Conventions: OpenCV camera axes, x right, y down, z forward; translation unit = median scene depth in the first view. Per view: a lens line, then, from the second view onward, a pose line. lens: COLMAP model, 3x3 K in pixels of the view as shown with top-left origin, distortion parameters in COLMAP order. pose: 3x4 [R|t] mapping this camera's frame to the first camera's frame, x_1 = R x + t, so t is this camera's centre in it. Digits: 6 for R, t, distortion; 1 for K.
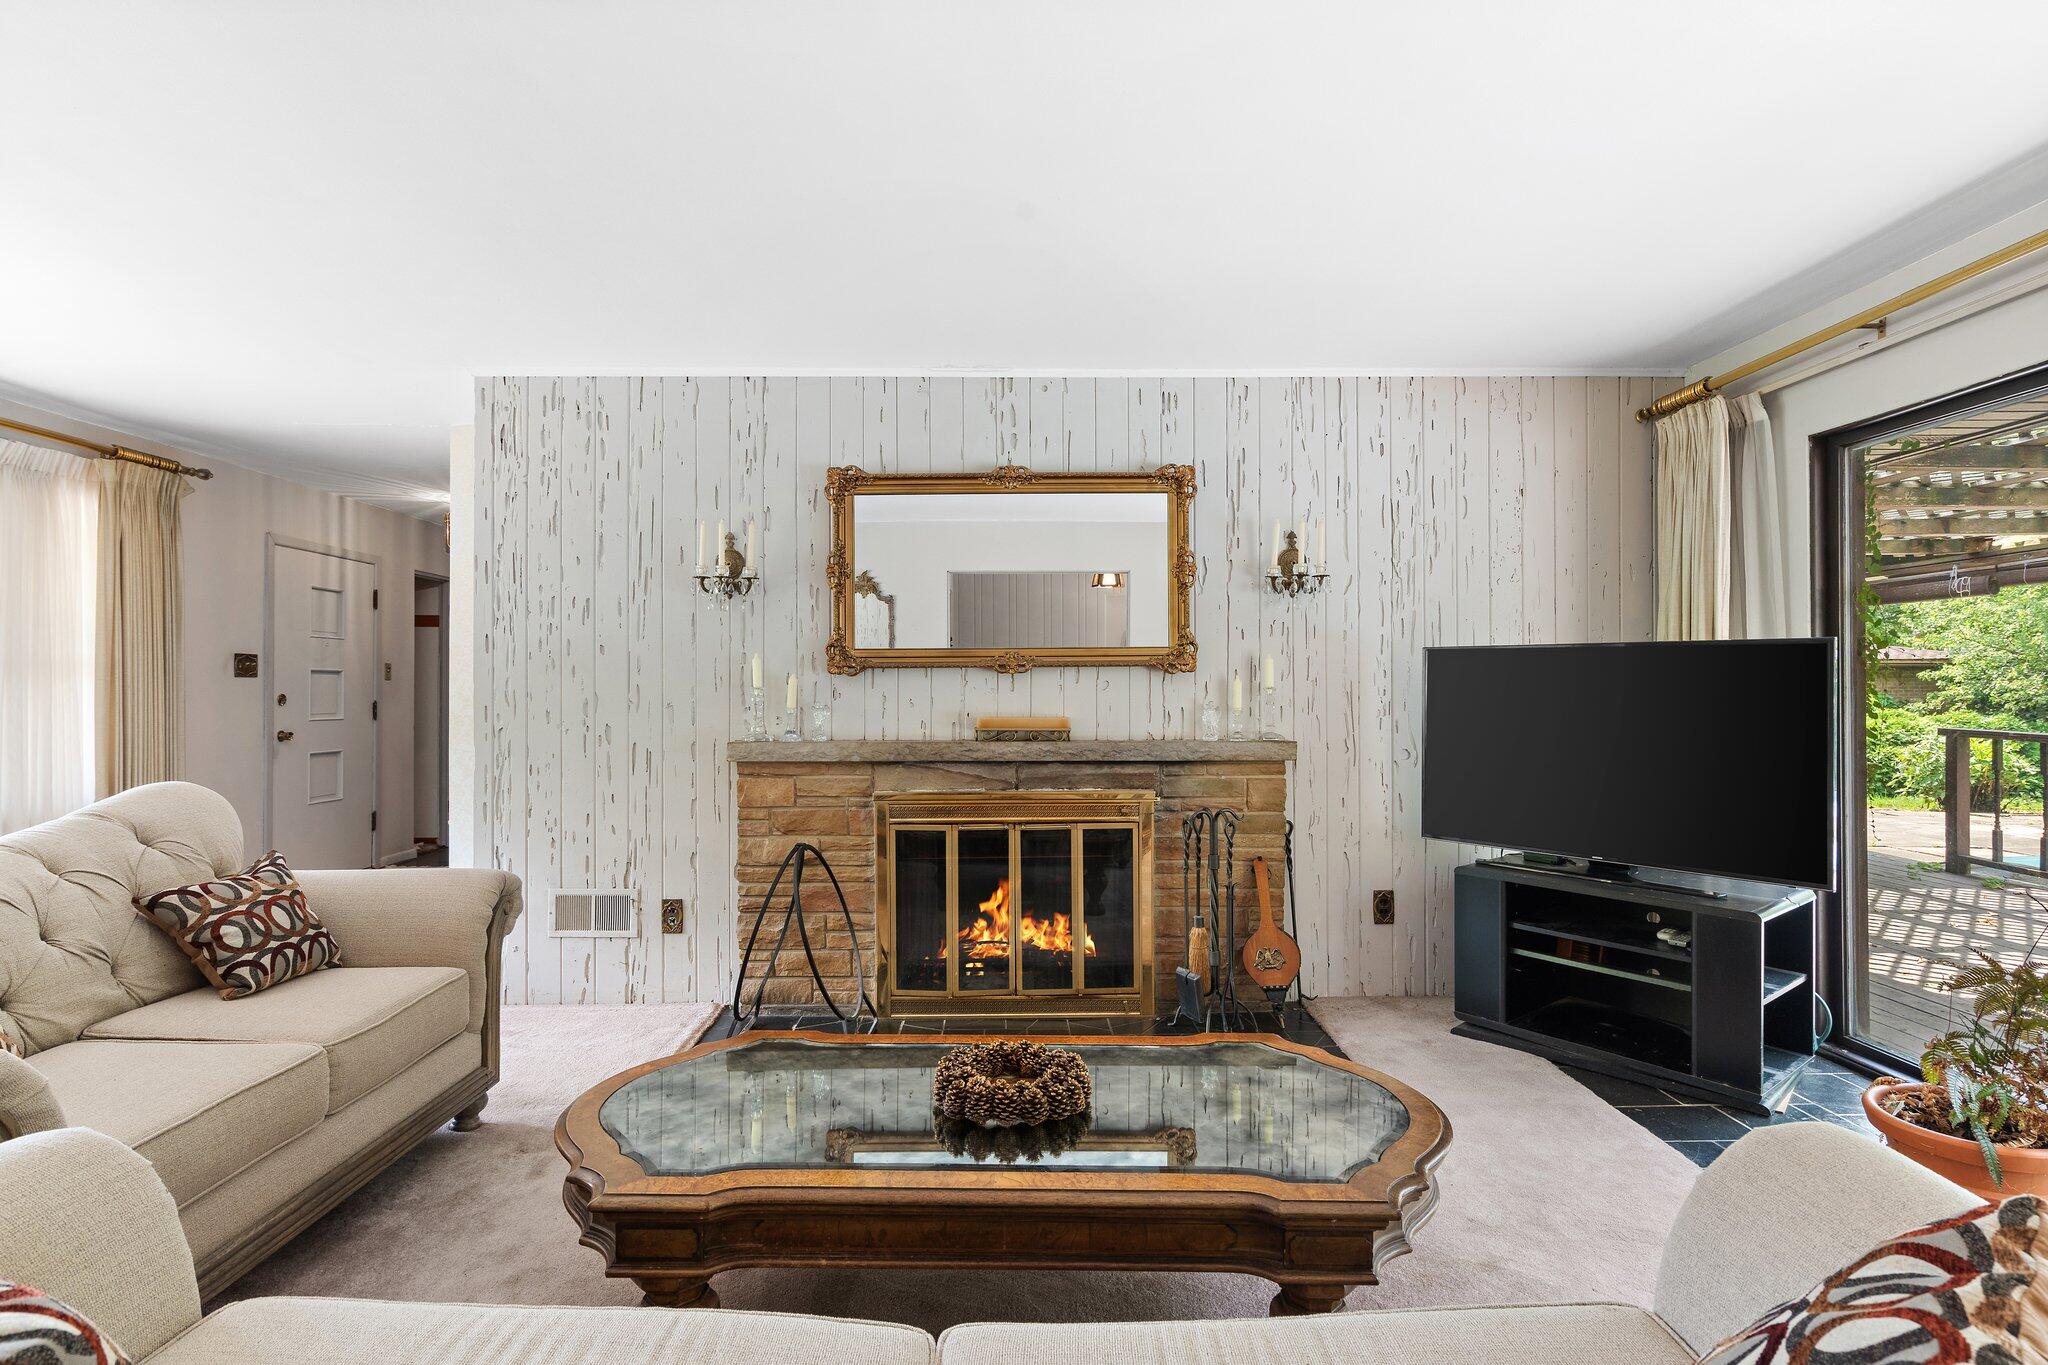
lens RADIAL K [[988.5, 0, 1039.9], [0, 988.5, 666.7], [0, 0, 1]] dist [0.001192, 0.000800]
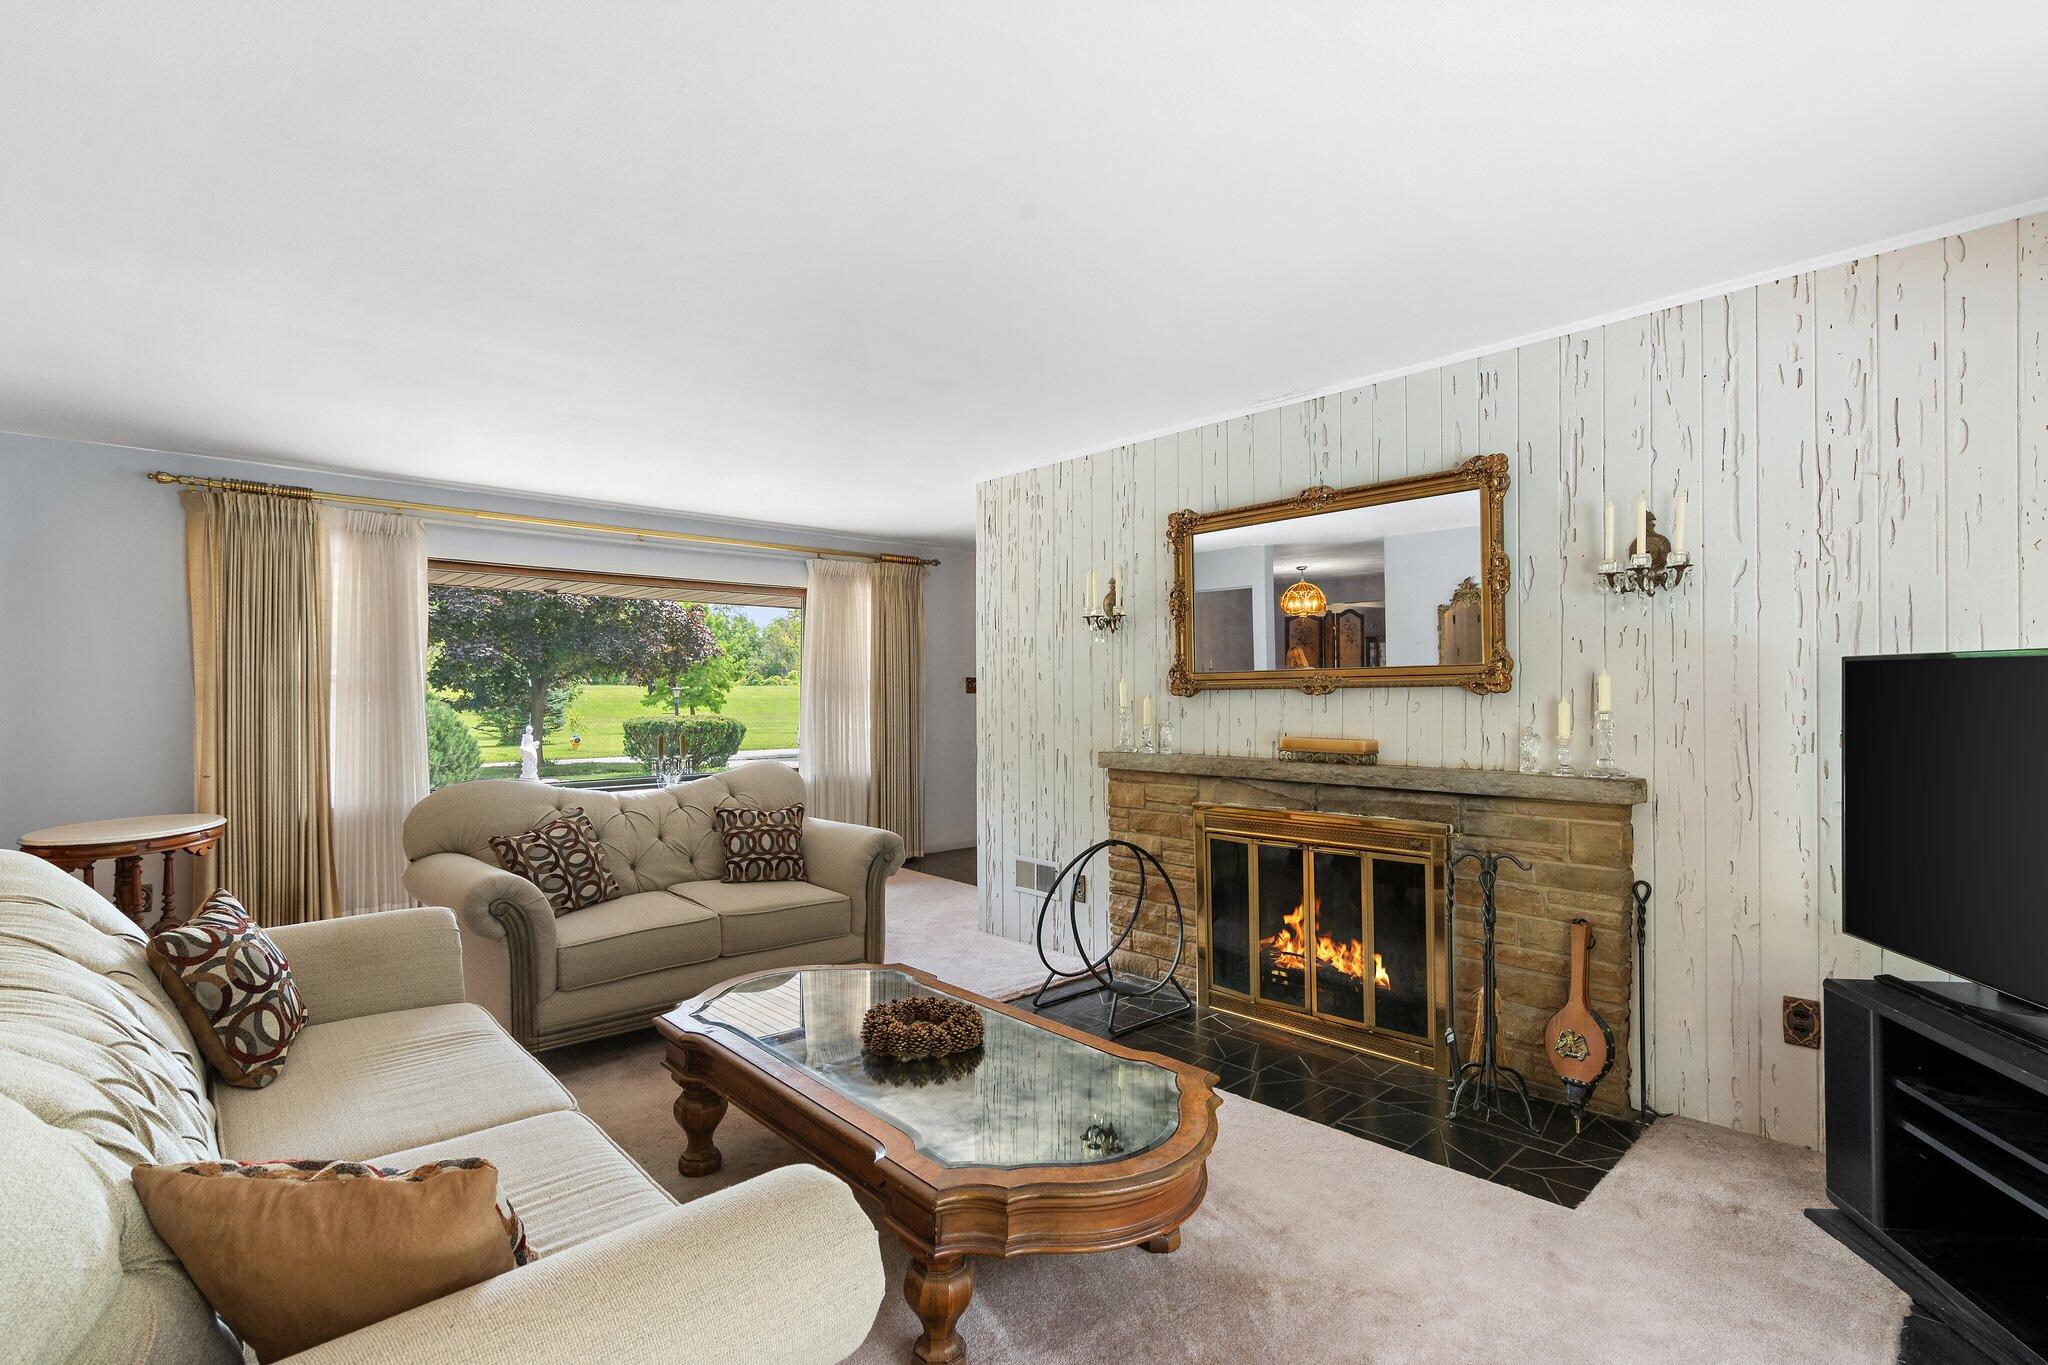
lens RADIAL K [[928.3, 0, 1033.7], [0, 928.3, 701.4], [0, 0, 1]] dist [-0.004646, 0.002184]
pose [[0.695432, 0.003739, -0.718583, 0.444607], [0.020809, 0.999462, 0.025338, -0.016191], [0.718291, -0.032574, 0.694980, 0.136533]]
